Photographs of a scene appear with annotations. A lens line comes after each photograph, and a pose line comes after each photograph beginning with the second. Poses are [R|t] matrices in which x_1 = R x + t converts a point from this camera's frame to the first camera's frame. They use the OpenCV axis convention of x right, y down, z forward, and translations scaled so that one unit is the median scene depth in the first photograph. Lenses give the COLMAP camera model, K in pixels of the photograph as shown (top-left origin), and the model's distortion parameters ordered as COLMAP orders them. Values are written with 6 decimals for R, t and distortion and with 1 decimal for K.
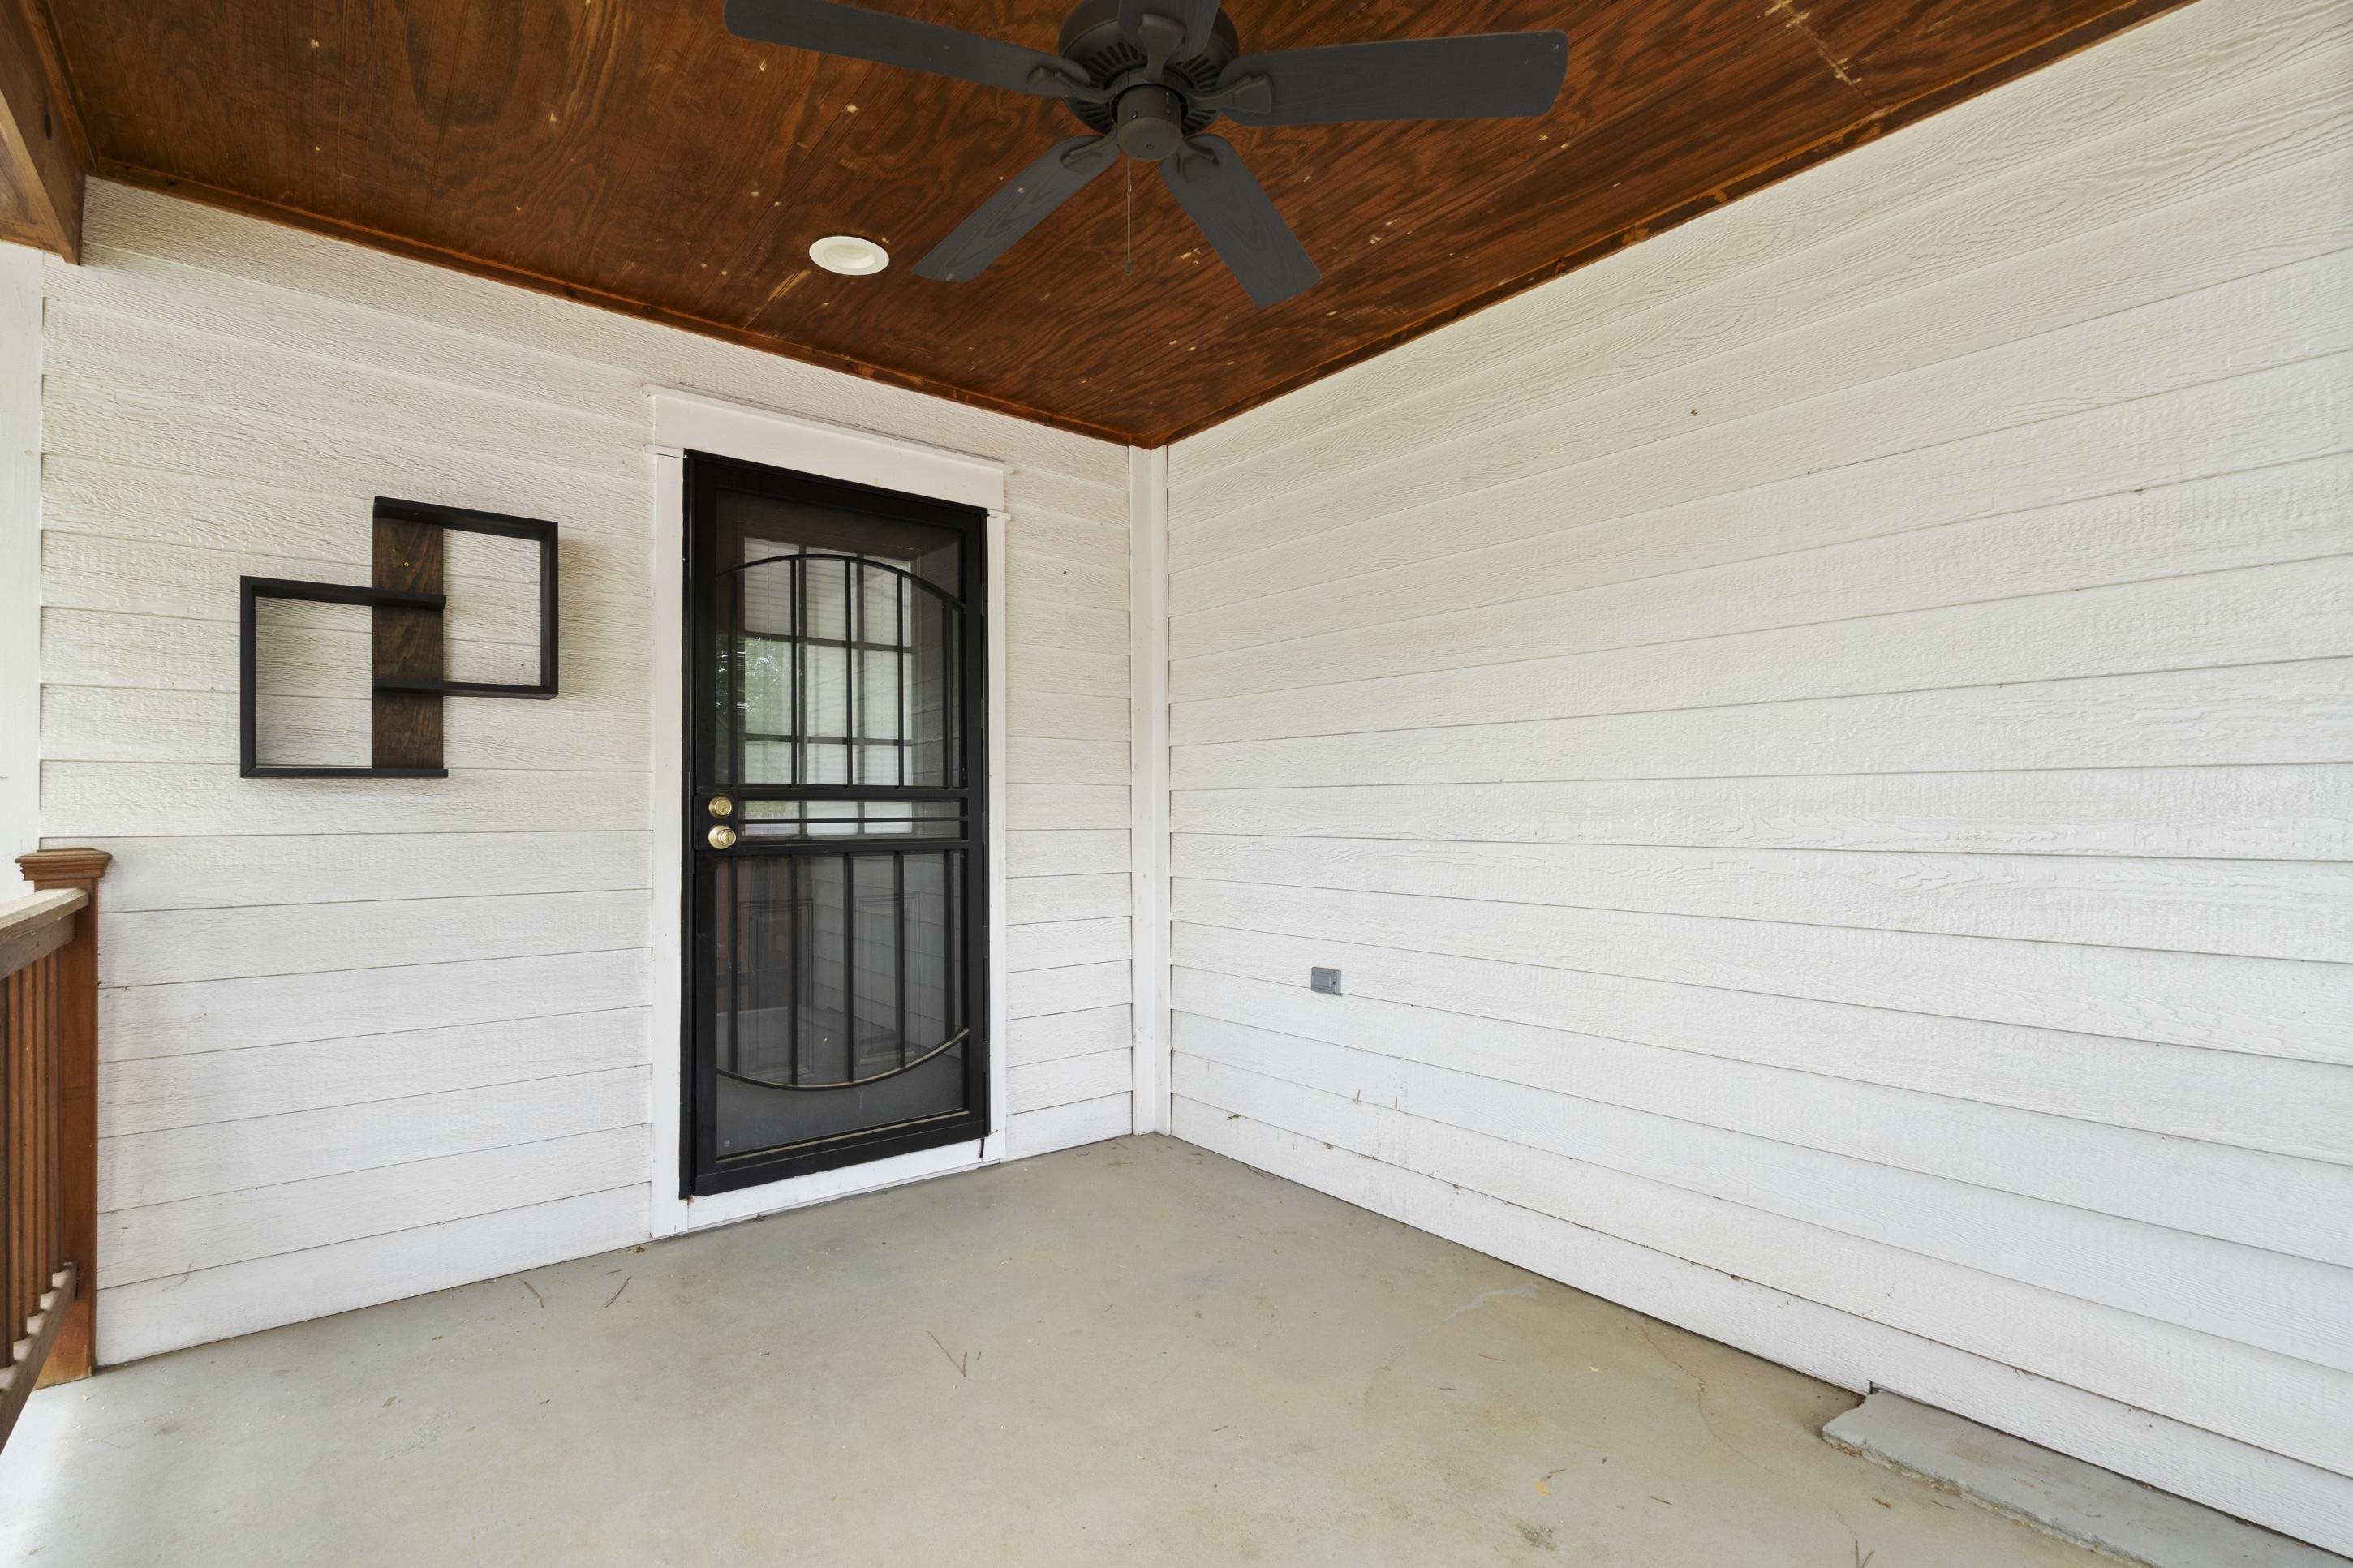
lens RADIAL K [[1068.4, 0, 1158.4], [0, 1068.4, 791.5], [0, 0, 1]] dist [-0.002529, 0.001360]
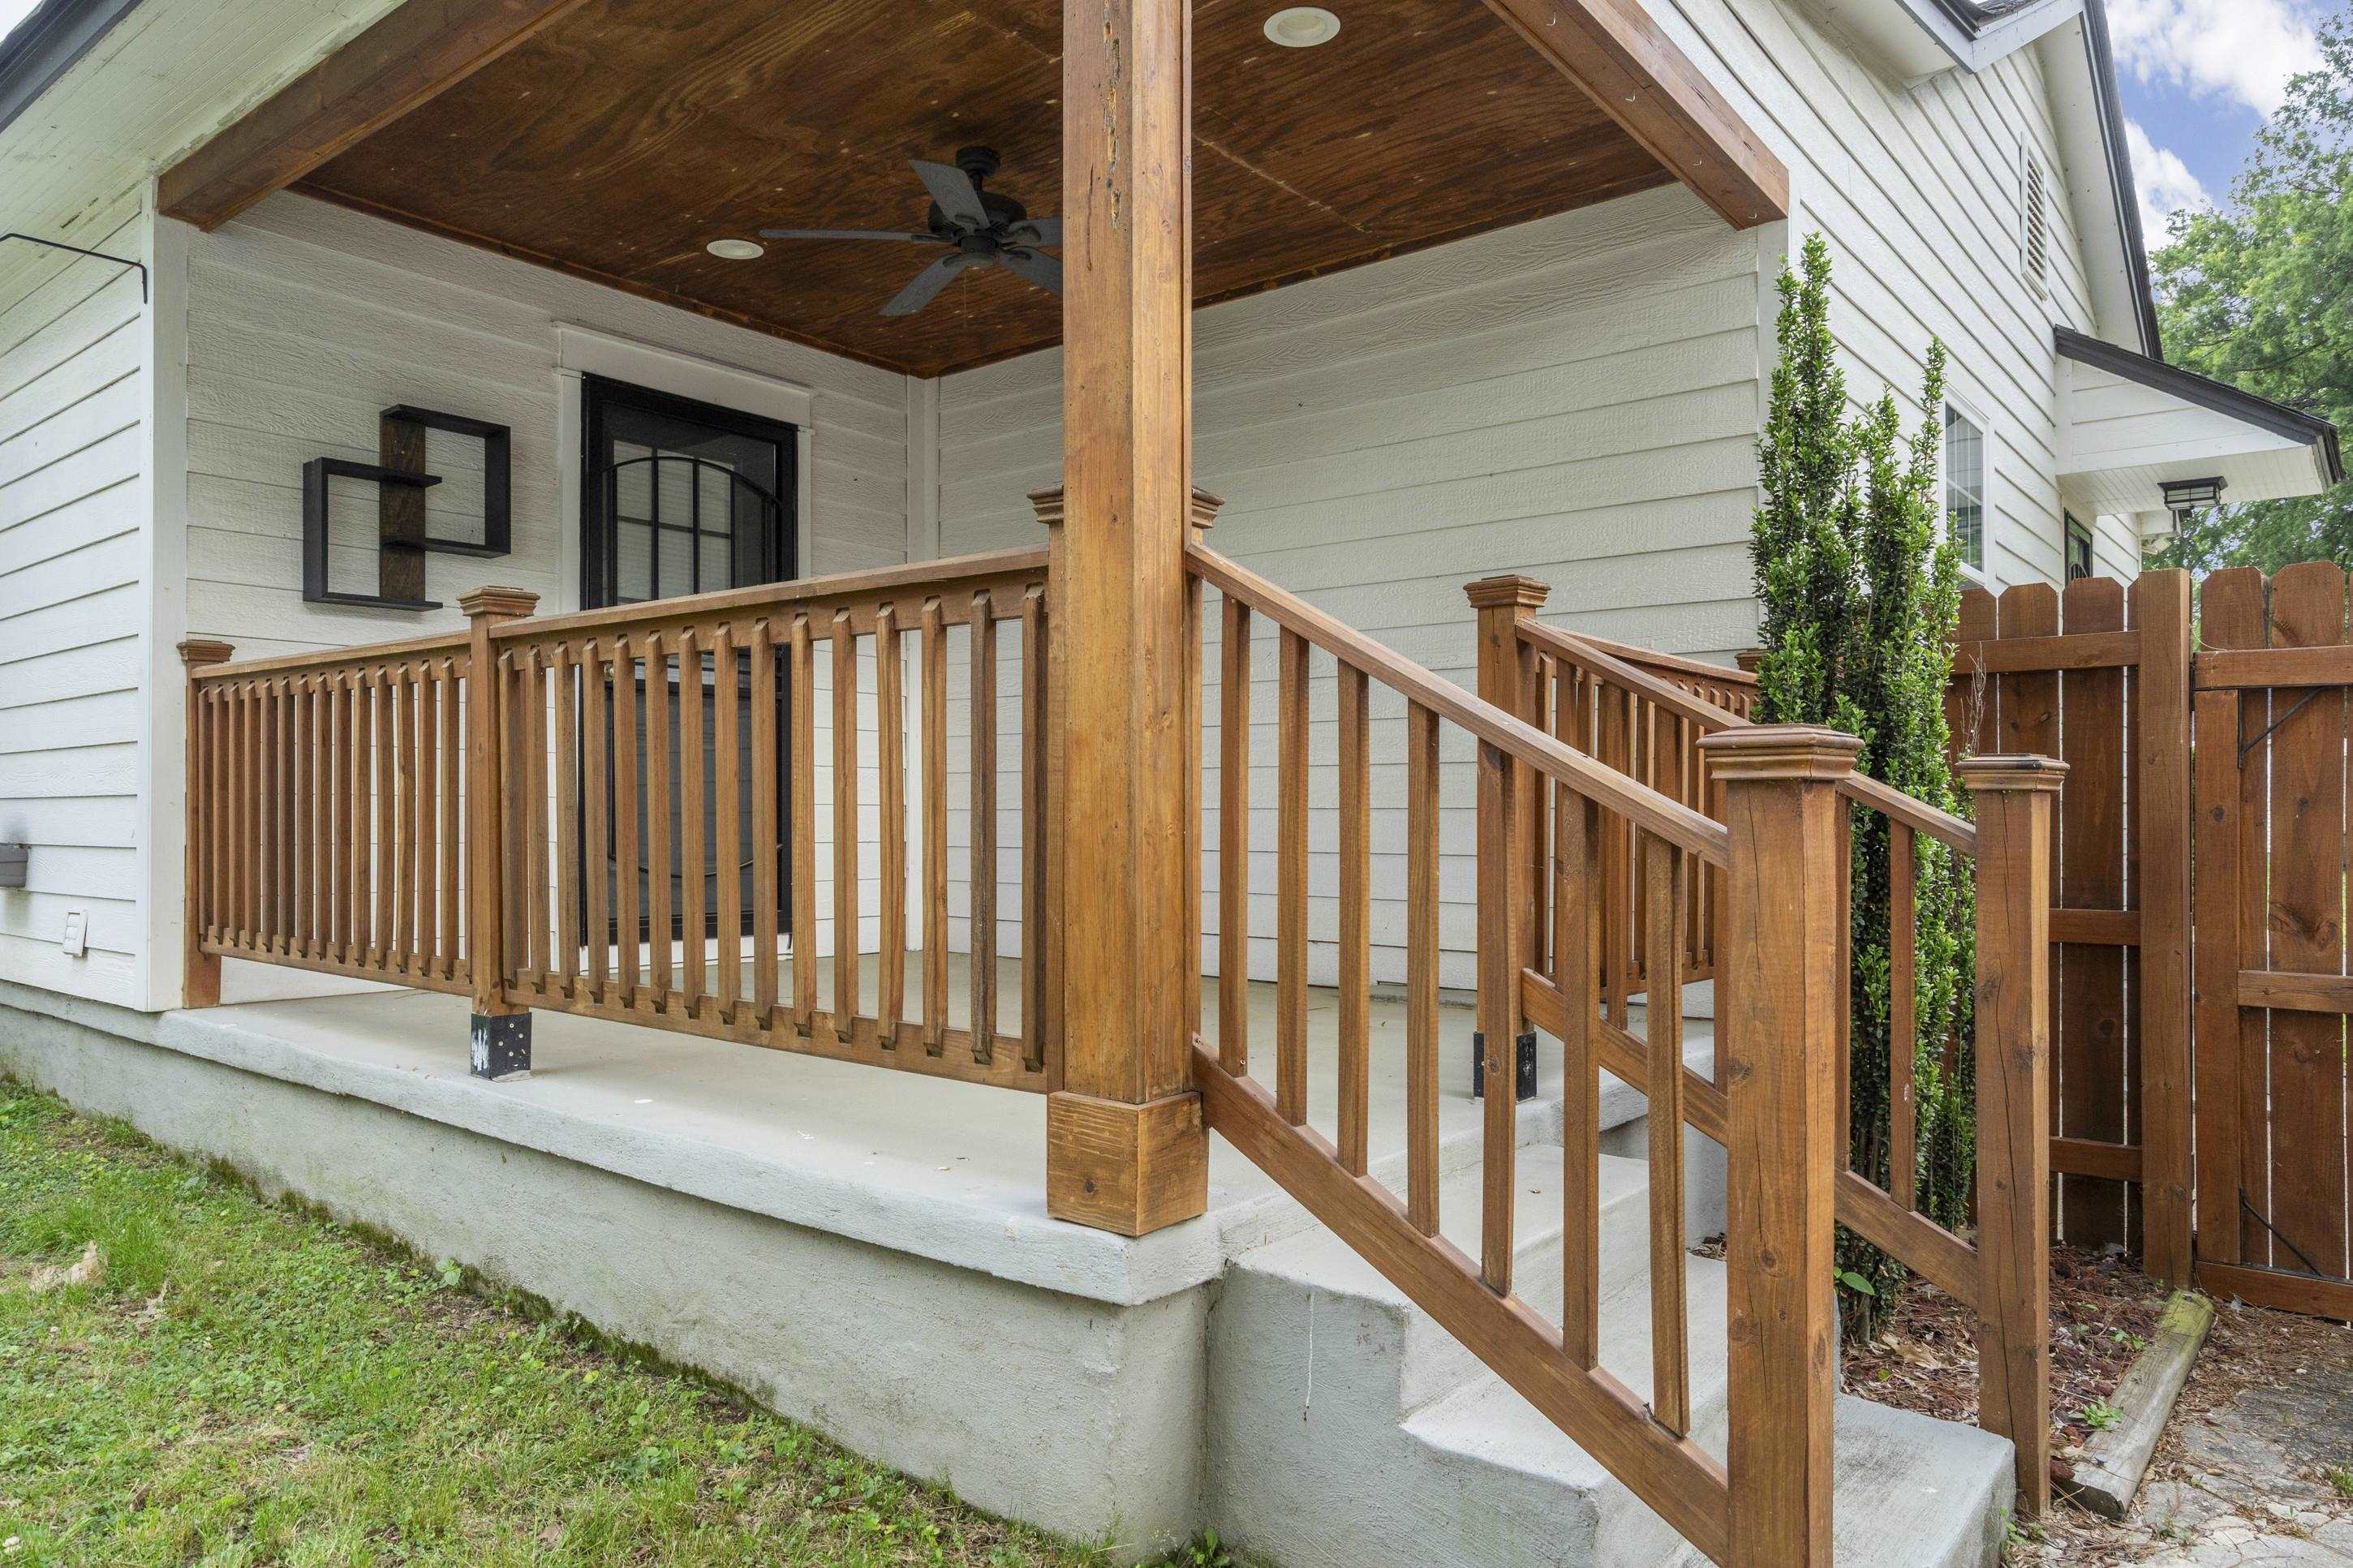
lens RADIAL K [[1521.0, 0, 1167.3], [0, 1521.0, 802.1], [0, 0, 1]] dist [0.003961, 0.001388]
pose [[0.975213, 0.007010, 0.221157, -0.169303], [-0.009303, 0.999913, 0.009327, 0.195832], [-0.221073, -0.011153, 0.975194, -1.057107]]
